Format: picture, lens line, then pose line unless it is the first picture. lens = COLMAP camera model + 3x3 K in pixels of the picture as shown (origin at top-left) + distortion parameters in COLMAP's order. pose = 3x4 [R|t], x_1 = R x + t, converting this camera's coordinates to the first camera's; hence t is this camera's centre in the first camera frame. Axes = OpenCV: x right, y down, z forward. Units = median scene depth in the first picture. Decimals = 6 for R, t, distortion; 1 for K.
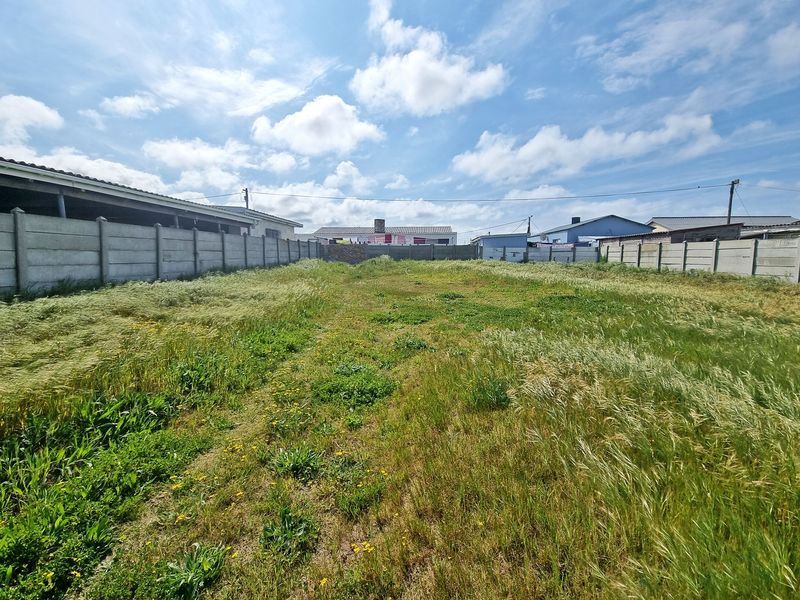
lens RADIAL K [[324.3, 0, 395.0], [0, 324.3, 297.2], [0, 0, 1]] dist [-0.000042, 0.000534]
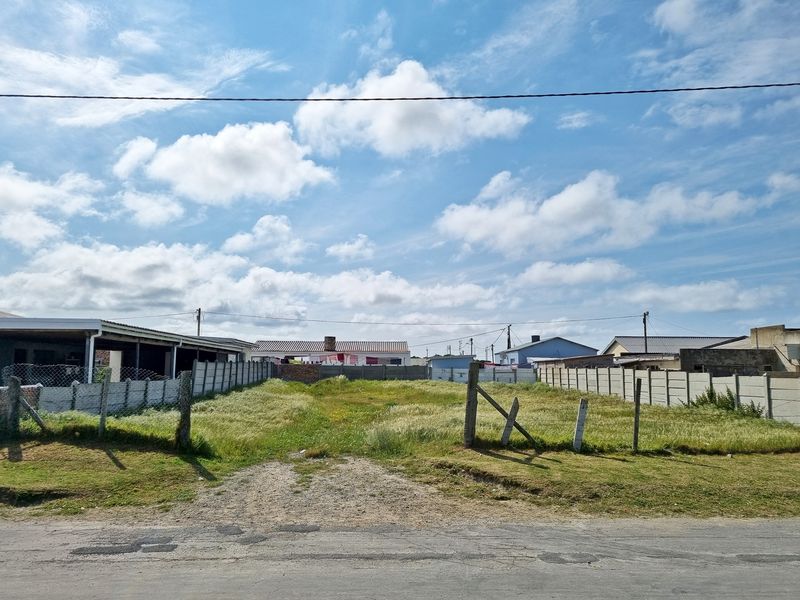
lens RADIAL K [[622.1, 0, 400.0], [0, 622.1, 300.0], [0, 0, 1]] dist [0.064030, -0.001223]
pose [[0.994761, 0.015373, 0.101070, -0.038827], [0.008854, 0.971960, -0.234981, 0.103188], [-0.101848, 0.234645, 0.966731, -0.969933]]
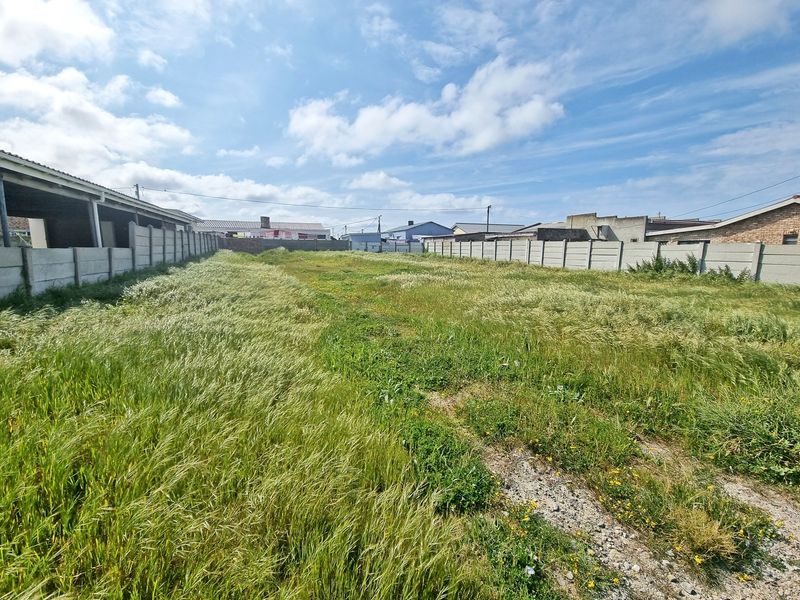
lens RADIAL K [[324.3, 0, 395.0], [0, 324.3, 297.2], [0, 0, 1]] dist [-0.000042, 0.000534]
pose [[0.906032, -0.059651, 0.418984, -0.159652], [0.047644, 0.998100, 0.039072, 0.038576], [-0.420519, -0.015439, 0.907153, -0.348736]]
